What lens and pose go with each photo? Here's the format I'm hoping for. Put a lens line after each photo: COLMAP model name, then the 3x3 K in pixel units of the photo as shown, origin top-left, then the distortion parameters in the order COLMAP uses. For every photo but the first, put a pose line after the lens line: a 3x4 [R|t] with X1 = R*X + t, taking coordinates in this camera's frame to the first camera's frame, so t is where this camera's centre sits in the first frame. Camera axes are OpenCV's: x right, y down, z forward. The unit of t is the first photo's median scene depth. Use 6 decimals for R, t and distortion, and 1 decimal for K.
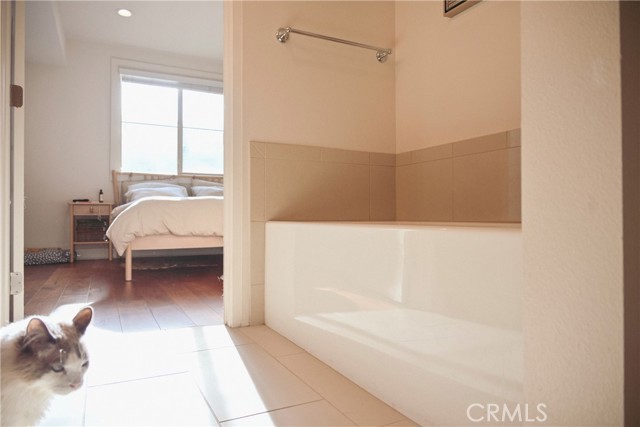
lens RADIAL K [[428.3, 0, 320.0], [0, 428.3, 213.5], [0, 0, 1]] dist [0.002578, 0.001399]
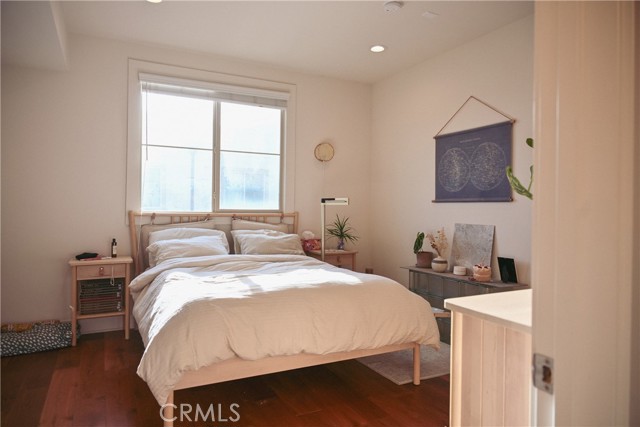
lens RADIAL K [[417.4, 0, 313.8], [0, 417.4, 211.4], [0, 0, 1]] dist [-0.002785, -0.001514]
pose [[0.999967, 0.008074, -0.000667, -0.162445], [-0.008070, 0.999950, 0.005973, -0.106283], [0.000715, -0.005967, 0.999982, 0.275673]]
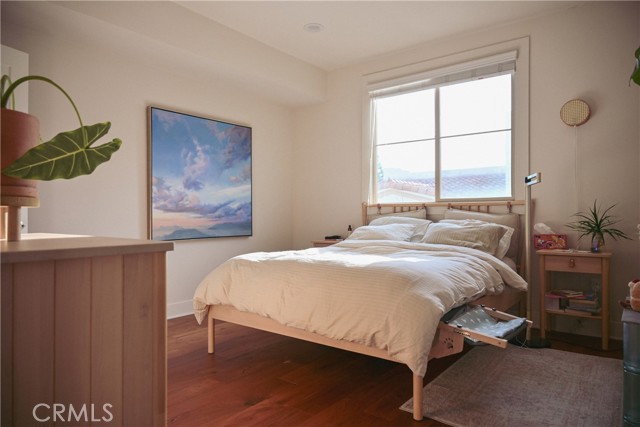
lens RADIAL K [[417.4, 0, 313.8], [0, 417.4, 211.4], [0, 0, 1]] dist [-0.002785, -0.001514]
pose [[0.423875, -0.009376, -0.905672, 0.252381], [0.000381, 0.999948, -0.010174, -0.073430], [0.905720, 0.003967, 0.423857, 0.538335]]
